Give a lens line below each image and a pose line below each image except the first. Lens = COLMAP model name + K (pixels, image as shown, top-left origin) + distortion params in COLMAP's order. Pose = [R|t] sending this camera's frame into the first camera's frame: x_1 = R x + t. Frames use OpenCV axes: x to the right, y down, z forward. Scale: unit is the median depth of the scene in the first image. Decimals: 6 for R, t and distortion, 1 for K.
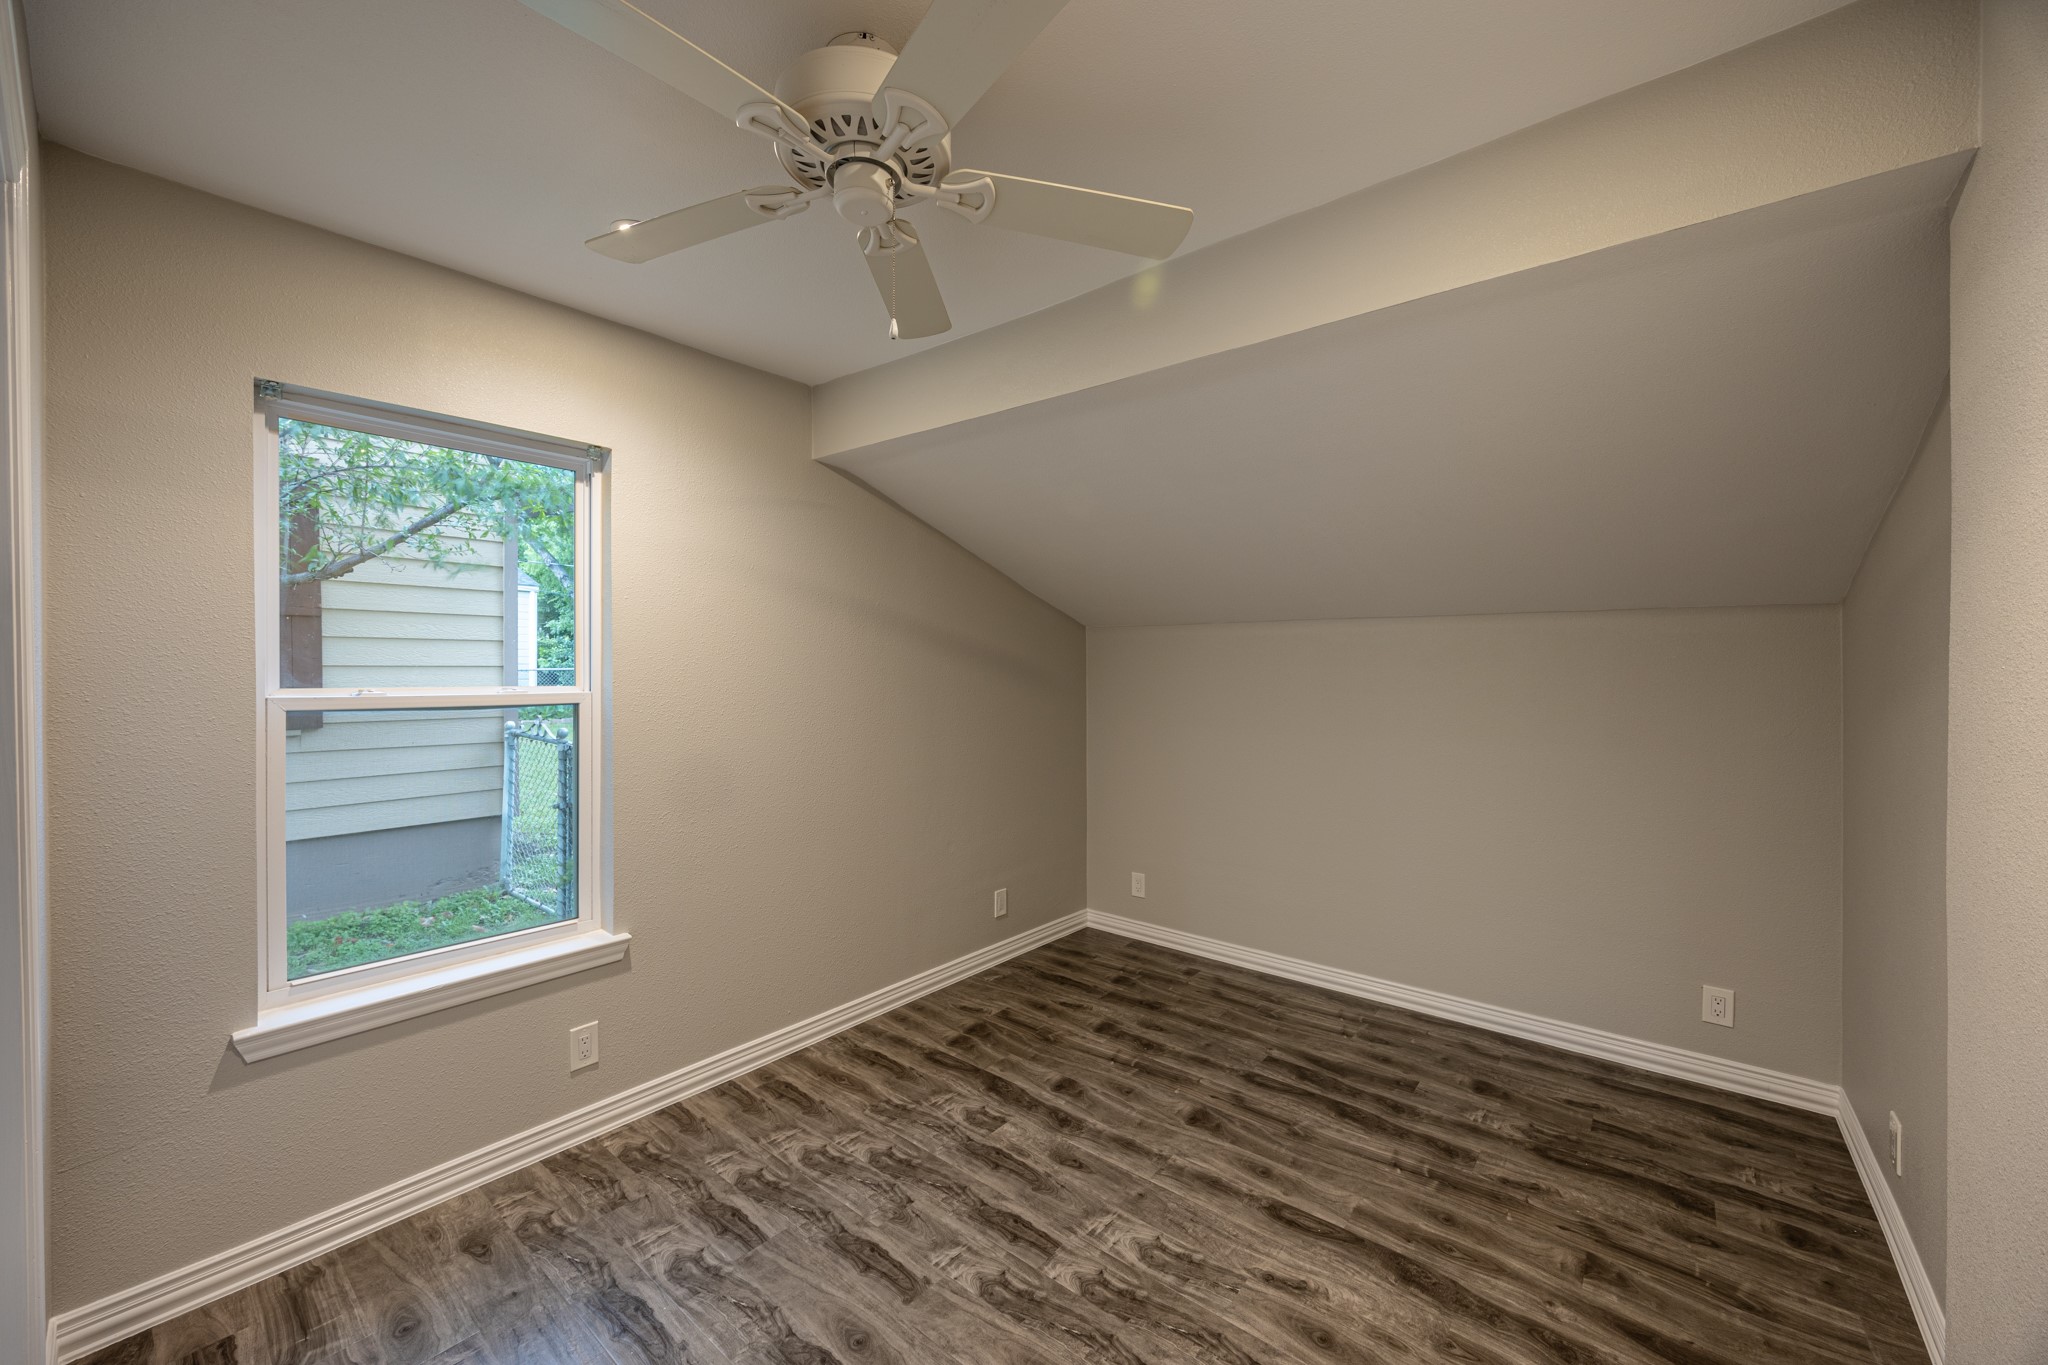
lens RADIAL K [[774.8, 0, 1020.5], [0, 774.8, 677.6], [0, 0, 1]] dist [-0.006753, 0.000408]
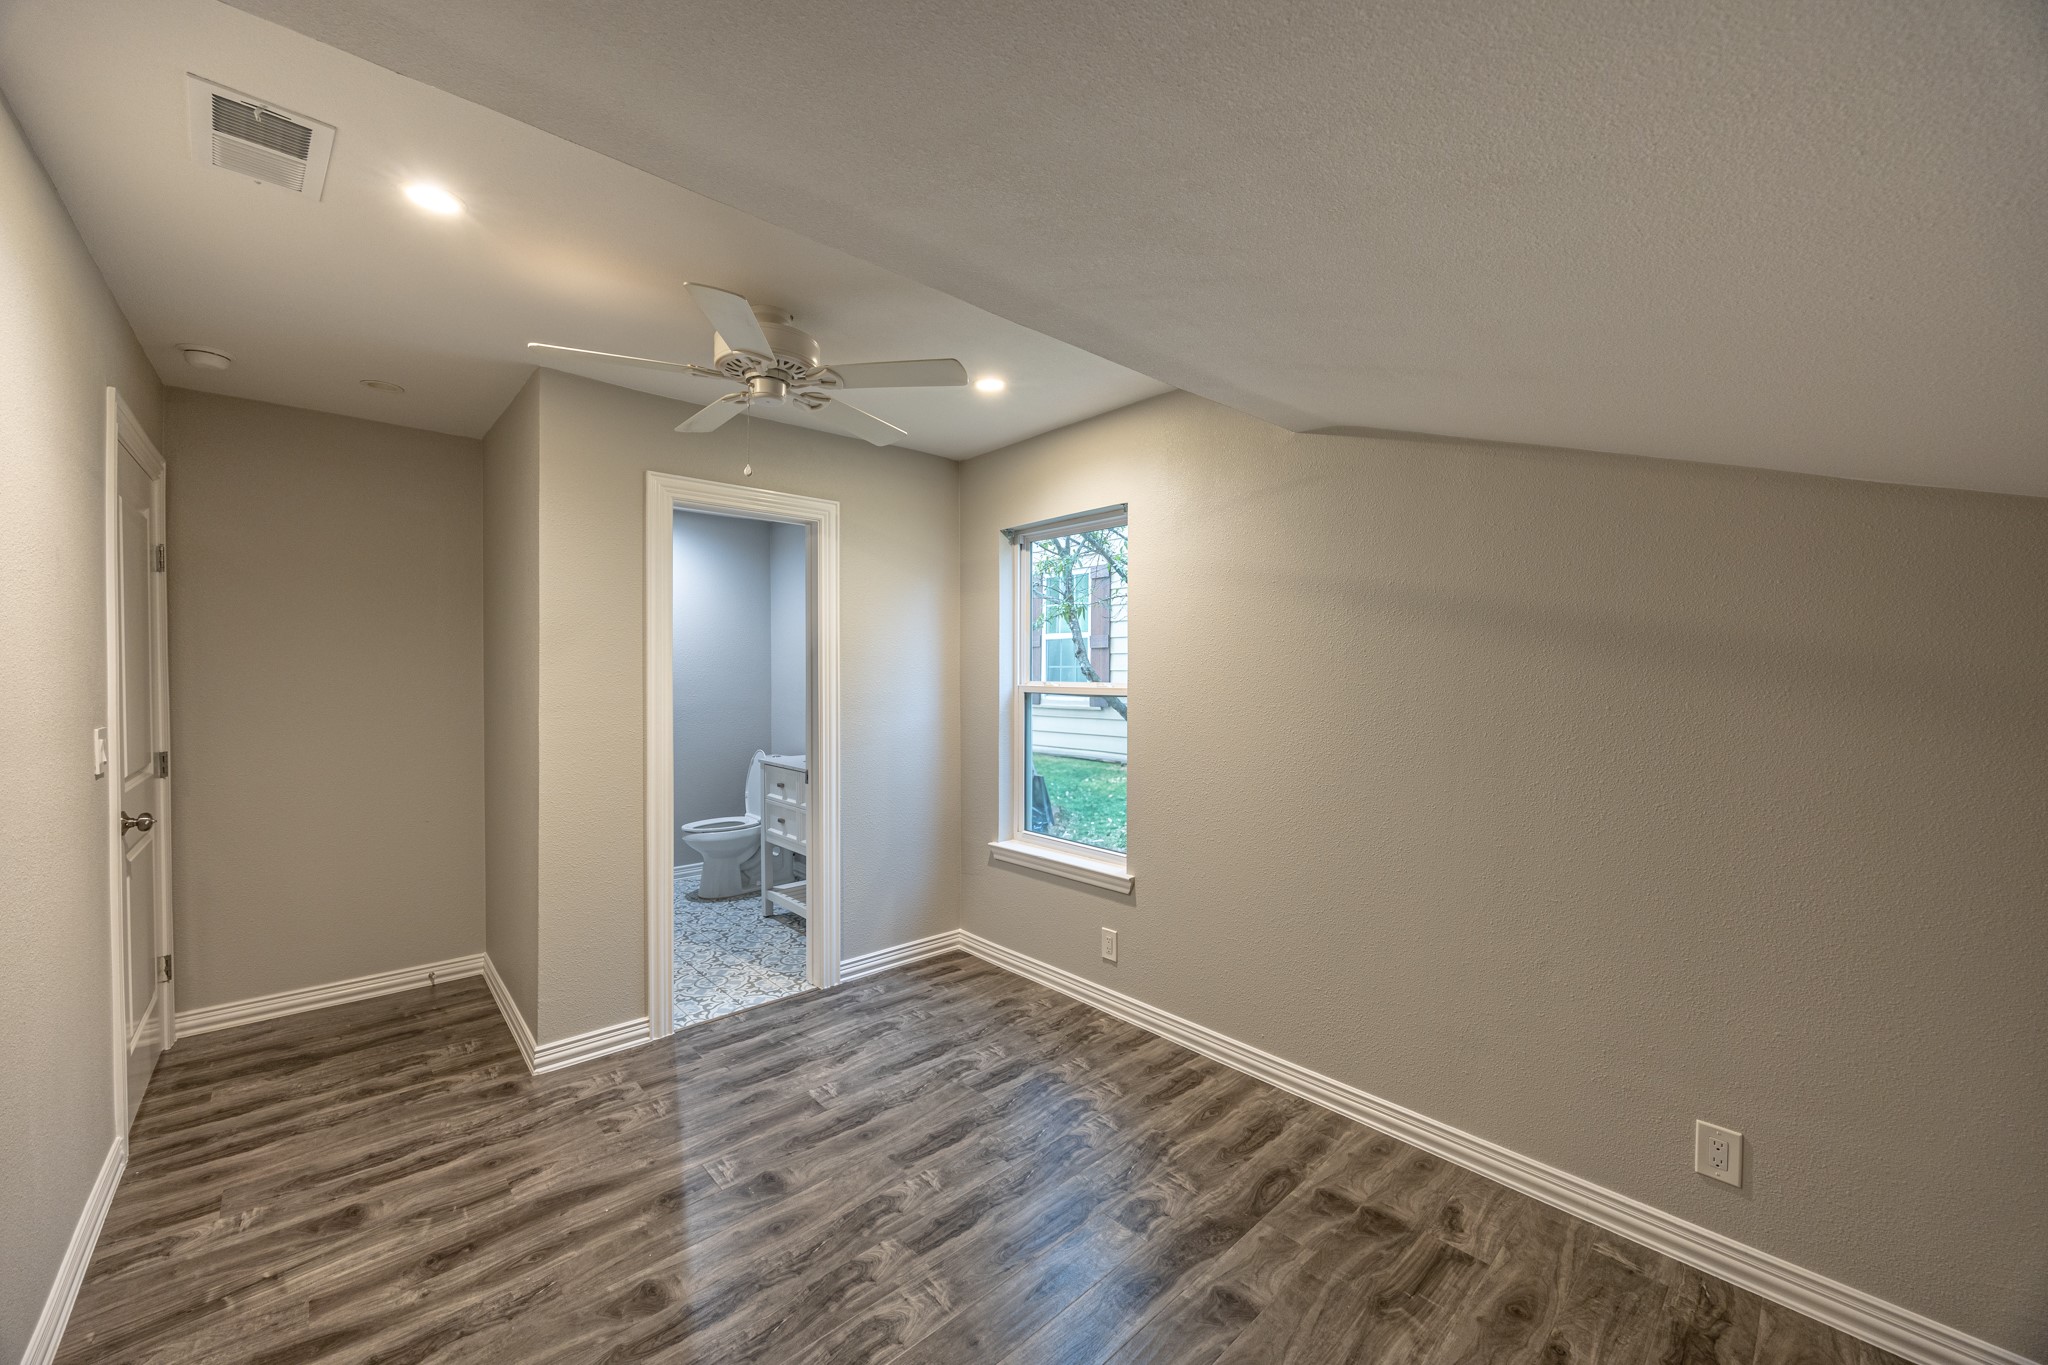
lens RADIAL K [[774.8, 0, 1020.5], [0, 774.8, 677.6], [0, 0, 1]] dist [-0.006753, 0.000408]
pose [[-0.134706, 0.005376, -0.990871, 0.909095], [-0.010614, 0.999920, 0.006868, -0.005549], [0.990829, 0.011442, -0.134638, 1.135125]]
